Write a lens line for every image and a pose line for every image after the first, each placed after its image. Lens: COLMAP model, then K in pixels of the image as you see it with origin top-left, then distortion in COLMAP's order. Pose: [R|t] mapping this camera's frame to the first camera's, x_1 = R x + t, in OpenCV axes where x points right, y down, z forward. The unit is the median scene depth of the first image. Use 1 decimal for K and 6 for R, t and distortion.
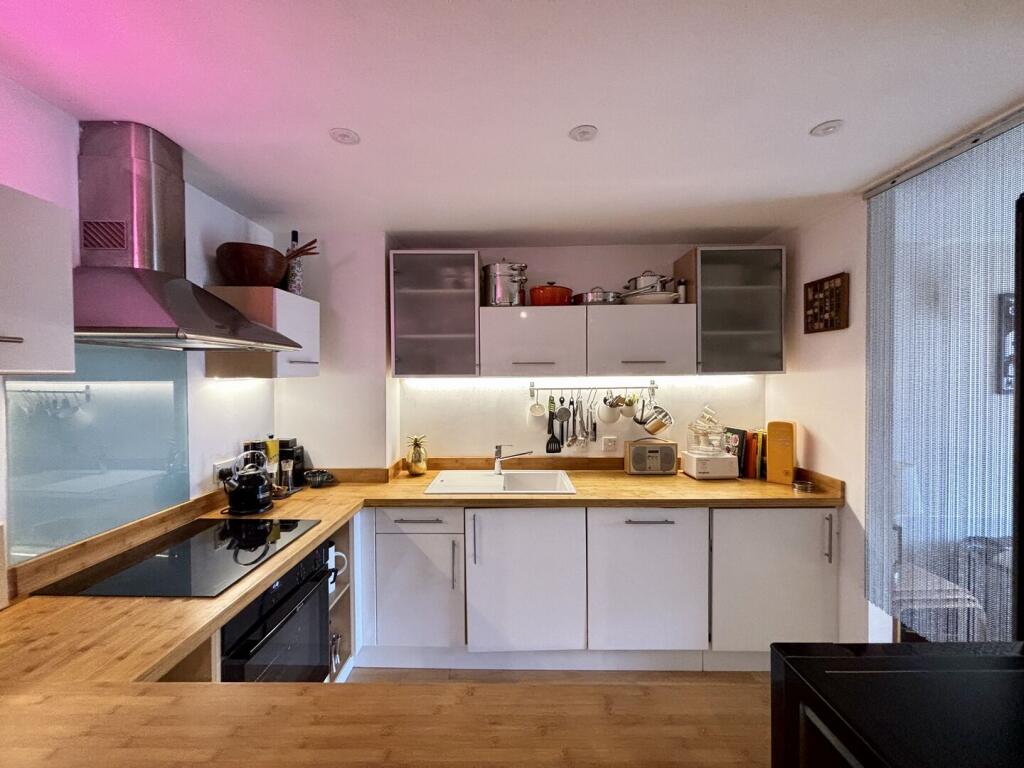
lens RADIAL K [[409.7, 0, 506.5], [0, 409.7, 377.0], [0, 0, 1]] dist [0.005877, -0.001004]
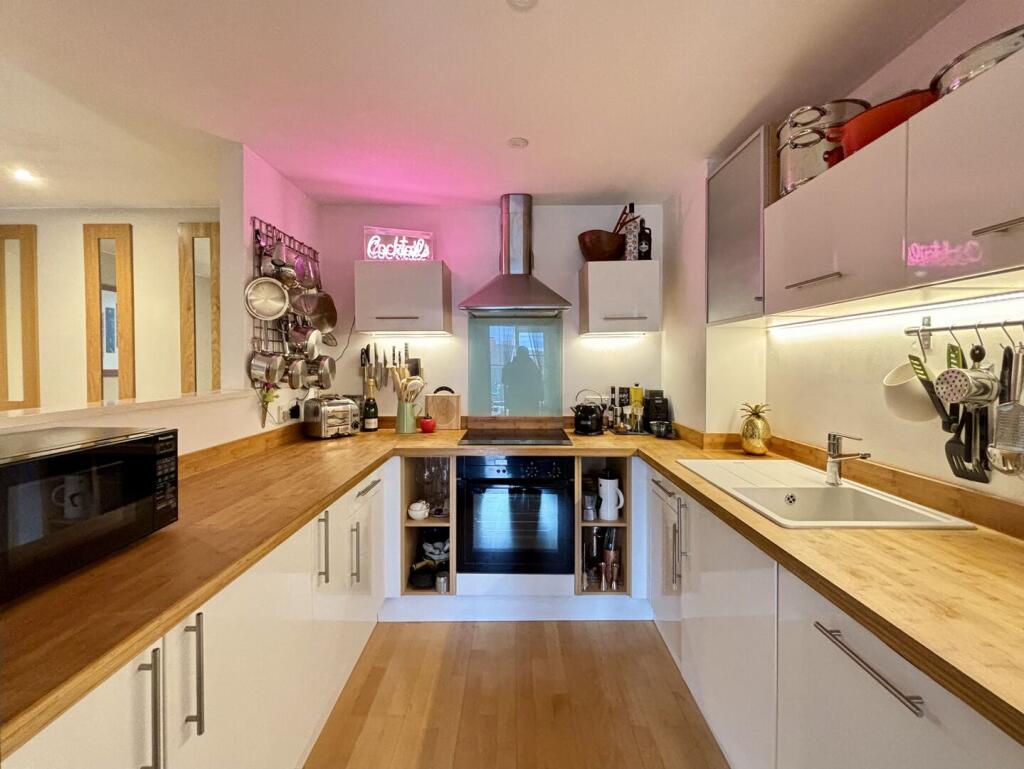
lens RADIAL K [[441.1, 0, 513.0], [0, 441.1, 370.9], [0, 0, 1]] dist [0.000182, -0.000010]
pose [[0.014564, 0.024356, -0.999597, 0.736214], [0.001033, 0.999702, 0.024374, 0.079797], [0.999893, -0.001387, 0.014535, 0.680304]]
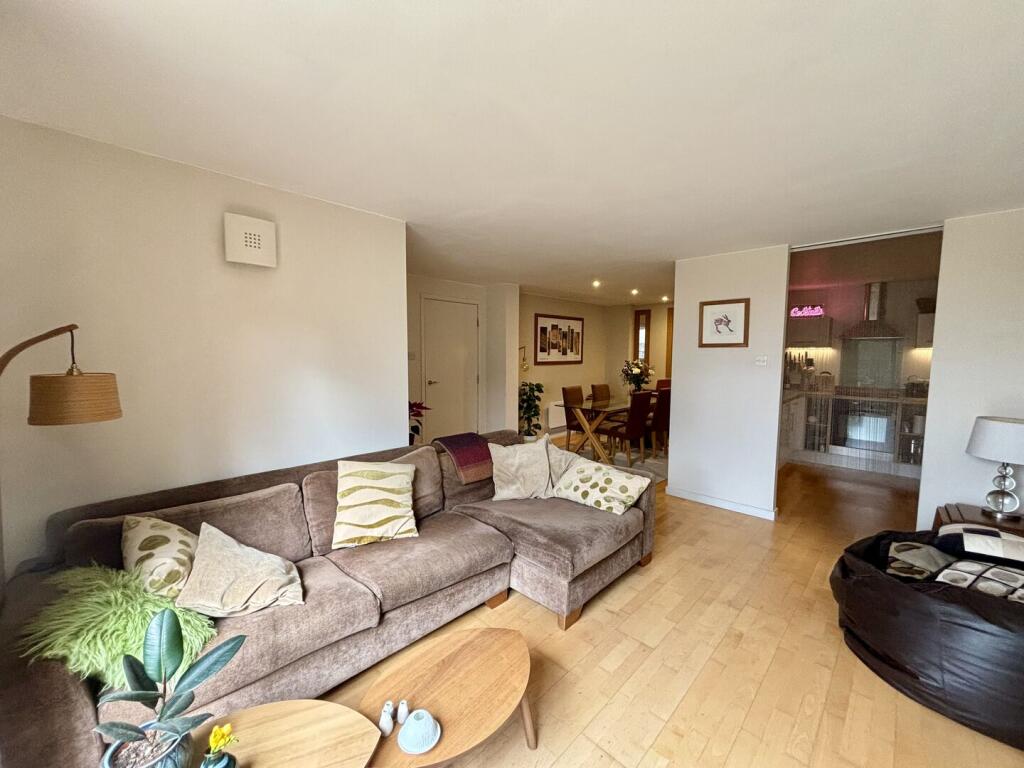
lens RADIAL K [[409.7, 0, 511.5], [0, 409.7, 383.0], [0, 0, 1]] dist [0.005877, -0.001004]
pose [[-0.680011, 0.055301, -0.731113, 2.956017], [-0.003472, 0.996897, 0.078635, 0.023951], [0.733193, 0.056011, -0.677710, 0.823305]]
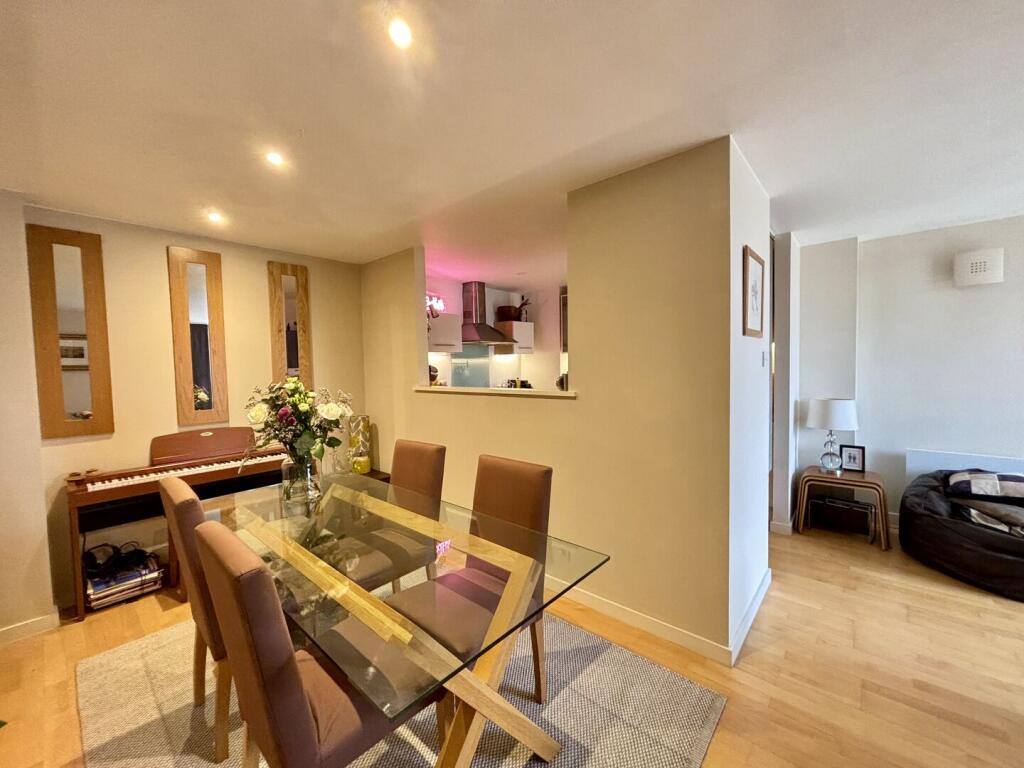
lens RADIAL K [[409.7, 0, 509.4], [0, 409.7, 383.2], [0, 0, 1]] dist [0.005877, -0.001004]
pose [[0.761354, 0.015205, -0.648158, 1.086447], [0.017022, 0.998912, 0.043429, 0.069870], [0.648113, -0.044098, 0.760267, -1.008293]]
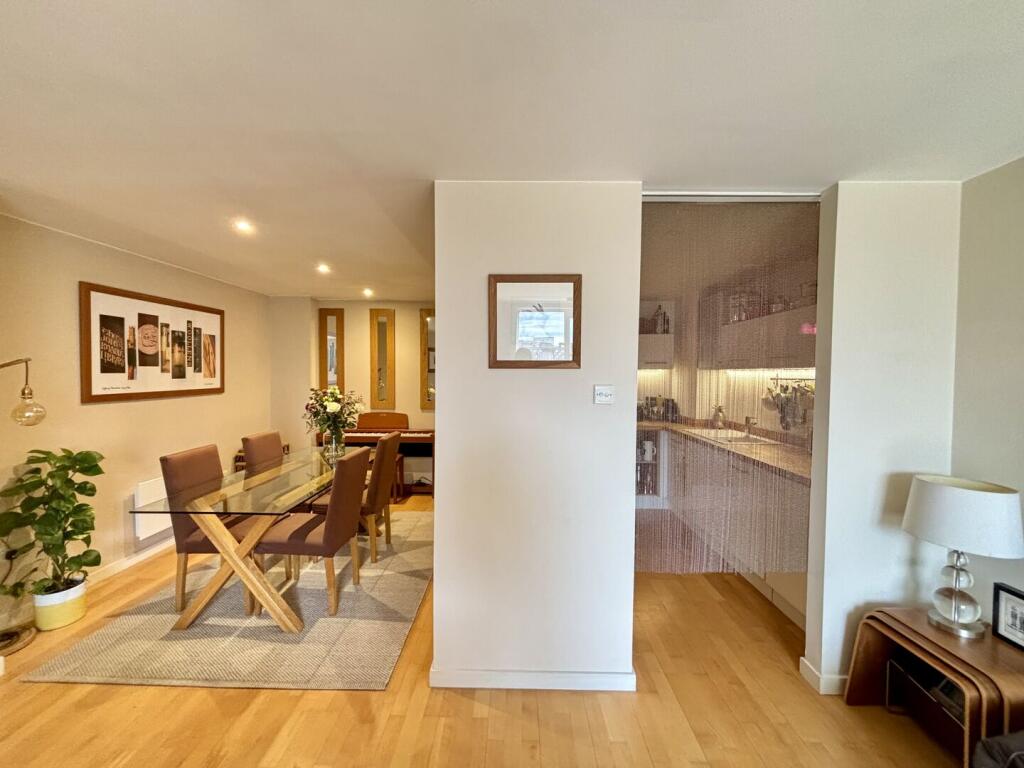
lens RADIAL K [[409.7, 0, 504.4], [0, 409.7, 382.5], [0, 0, 1]] dist [0.005877, -0.001004]
pose [[-0.001398, 0.030930, -0.999521, 1.821621], [-0.010036, 0.999471, 0.030942, 0.009558], [0.999949, 0.010075, -0.001087, 0.159627]]
